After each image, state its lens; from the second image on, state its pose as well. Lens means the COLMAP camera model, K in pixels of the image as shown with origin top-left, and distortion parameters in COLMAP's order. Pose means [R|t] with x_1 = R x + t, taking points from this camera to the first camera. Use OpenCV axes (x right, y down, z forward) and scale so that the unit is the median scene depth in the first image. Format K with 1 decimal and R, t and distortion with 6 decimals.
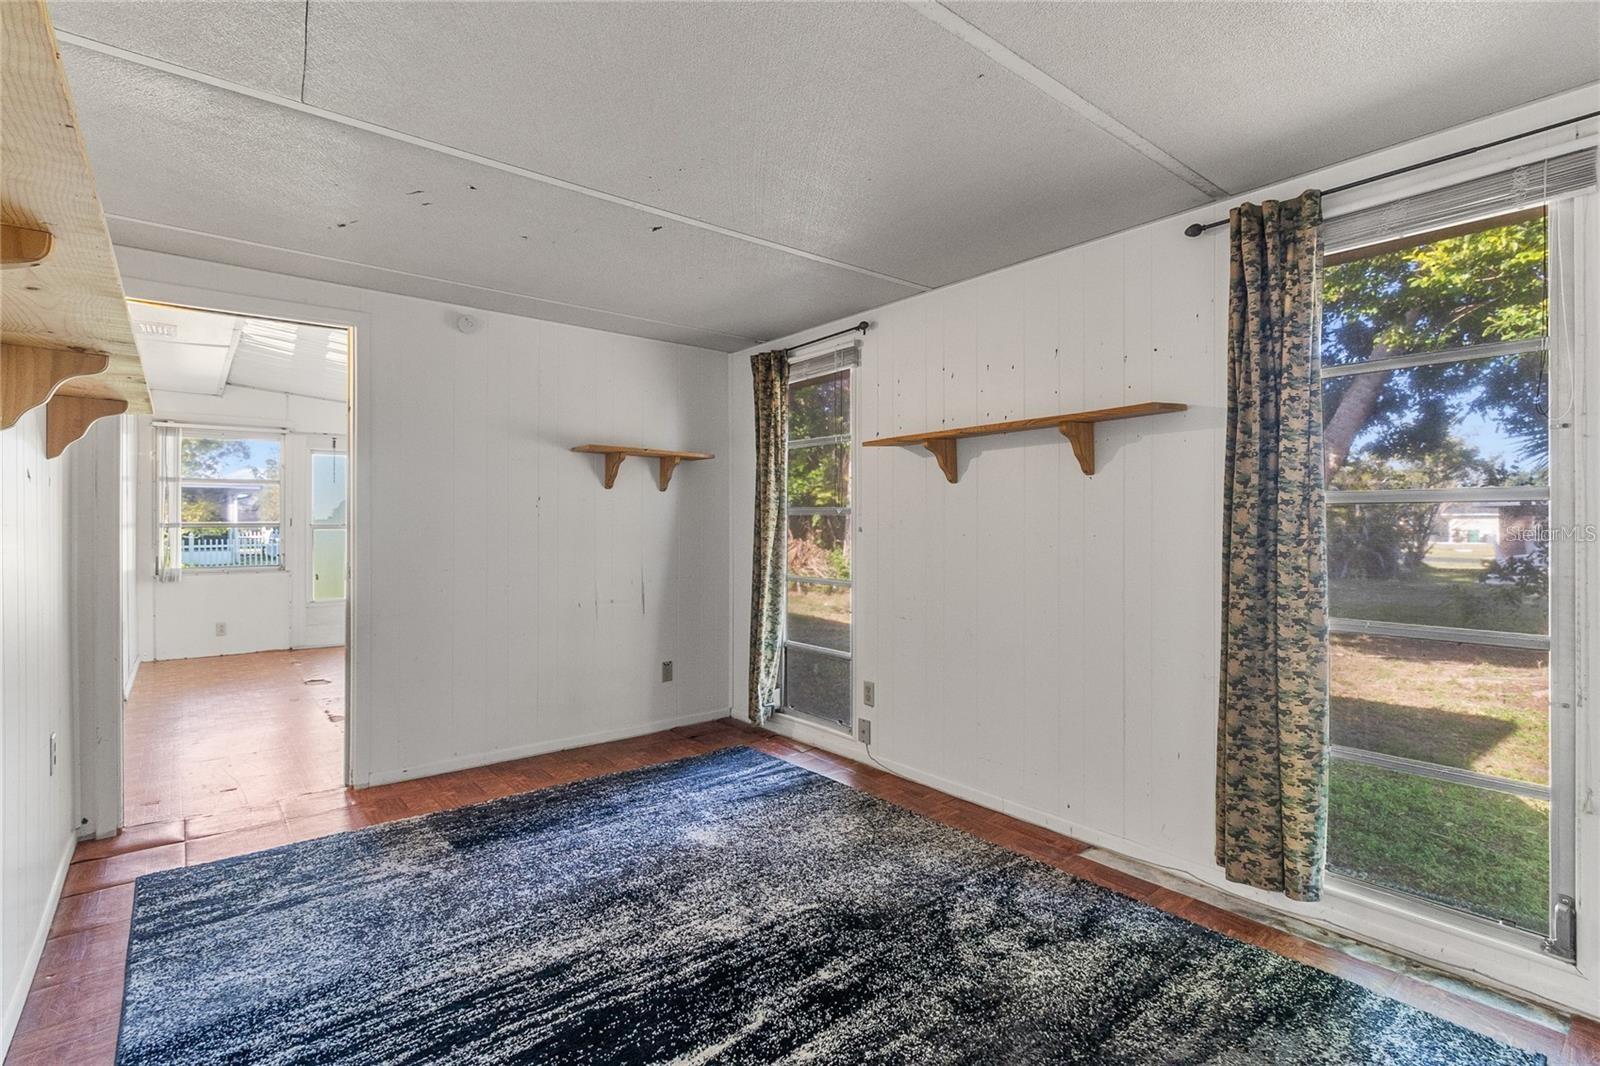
lens RADIAL K [[751.6, 0, 801.7], [0, 751.6, 518.5], [0, 0, 1]] dist [0.001533, 0.002511]
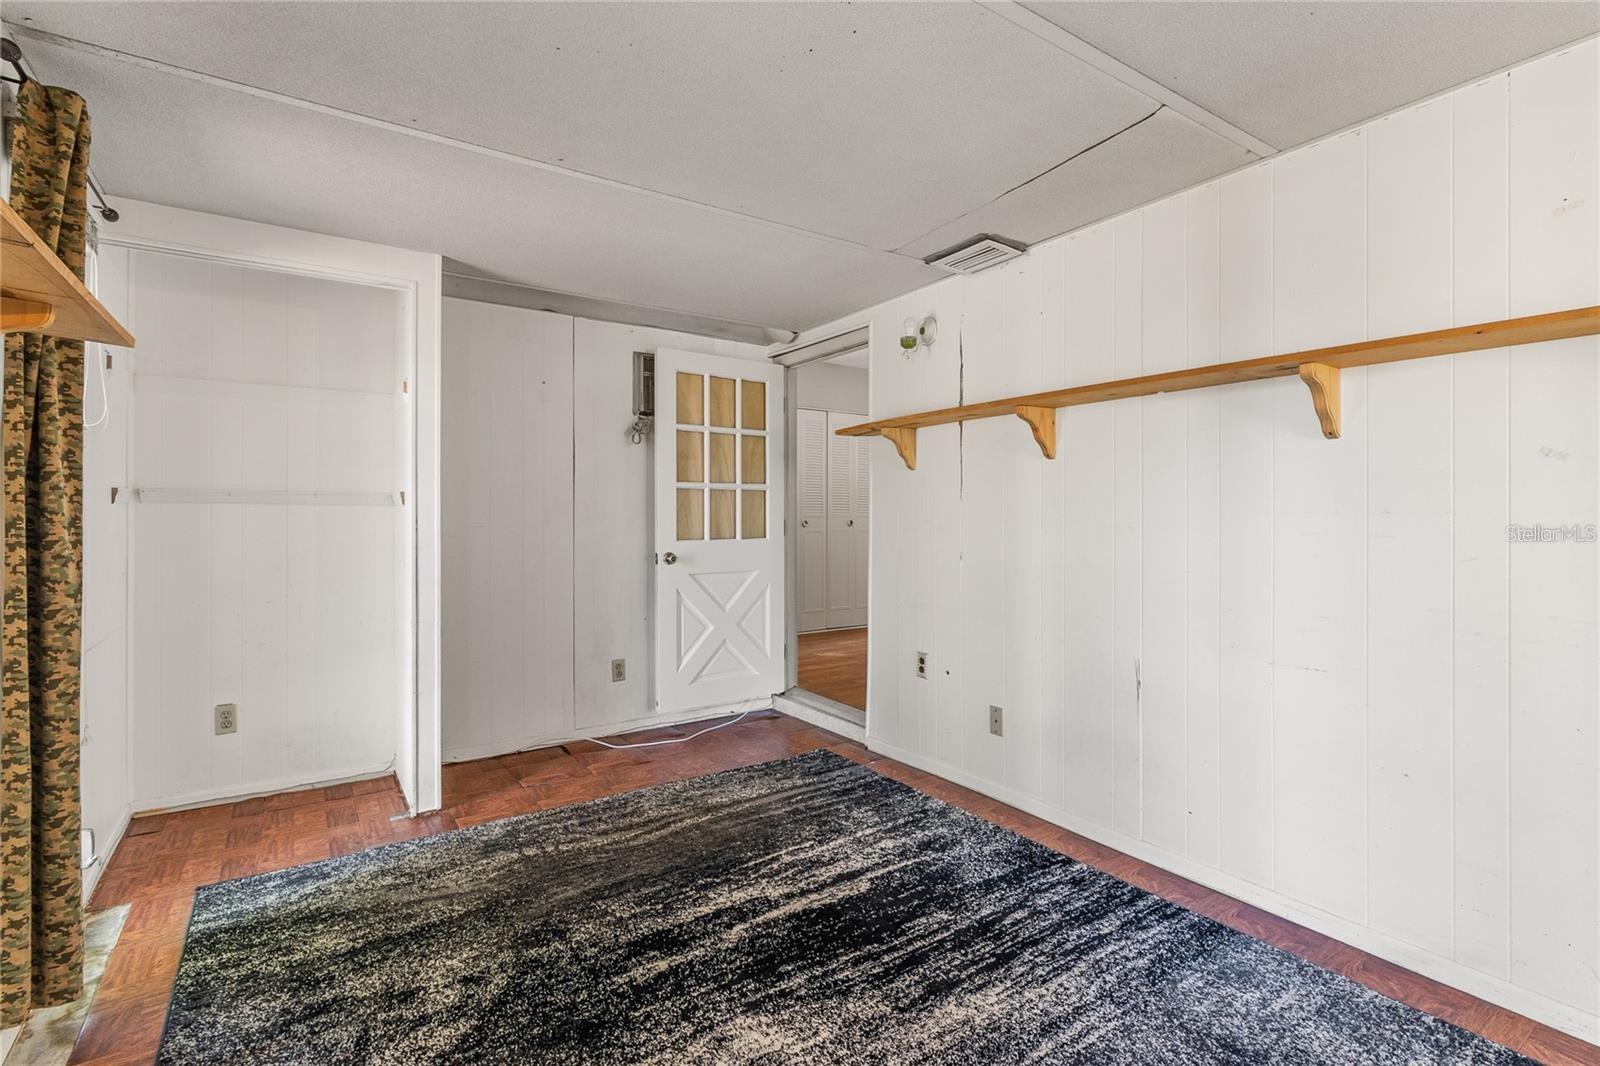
lens RADIAL K [[751.6, 0, 800.0], [0, 751.6, 524.1], [0, 0, 1]] dist [0.001533, 0.002511]
pose [[-0.995850, 0.003342, 0.090944, -0.248065], [0.003947, 0.999971, 0.006473, 0.014876], [-0.090919, 0.006805, -0.995835, 1.996737]]
